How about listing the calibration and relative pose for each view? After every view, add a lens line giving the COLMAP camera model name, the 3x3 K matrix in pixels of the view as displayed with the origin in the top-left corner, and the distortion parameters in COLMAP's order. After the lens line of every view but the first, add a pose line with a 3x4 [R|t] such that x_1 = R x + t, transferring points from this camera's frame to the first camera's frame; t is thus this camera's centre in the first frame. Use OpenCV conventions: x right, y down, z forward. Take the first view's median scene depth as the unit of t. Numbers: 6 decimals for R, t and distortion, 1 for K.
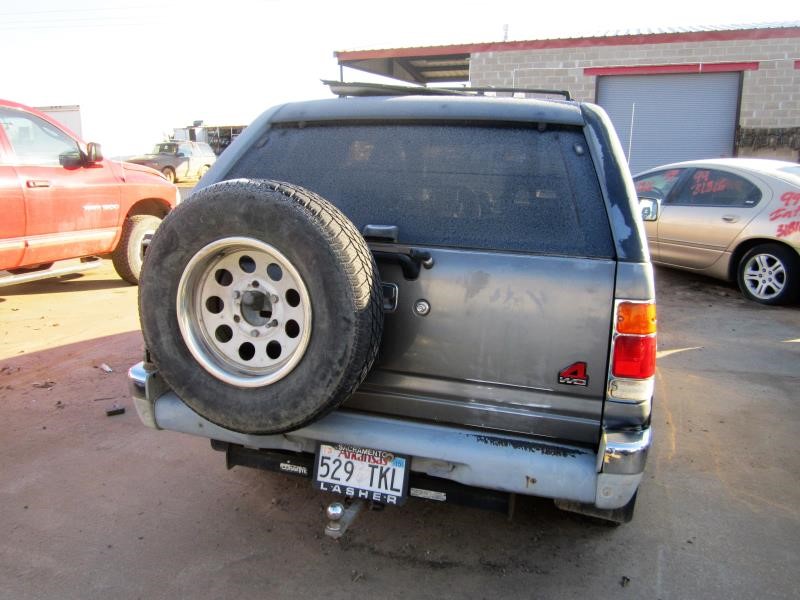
lens RADIAL K [[659.5, 0, 400.0], [0, 659.5, 300.0], [0, 0, 1]] dist [-0.044529, 0.004384]
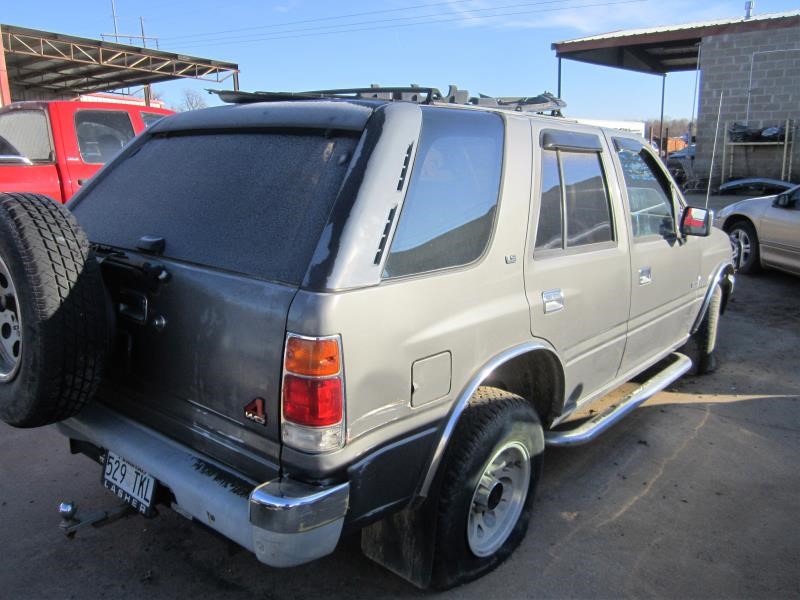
lens RADIAL K [[659.5, 0, 400.0], [0, 659.5, 300.0], [0, 0, 1]] dist [-0.044529, 0.004384]
pose [[0.930762, 0.071664, -0.358533, 0.667710], [-0.068813, 0.997414, 0.020724, -0.062098], [0.359091, 0.005382, 0.933287, 0.197459]]
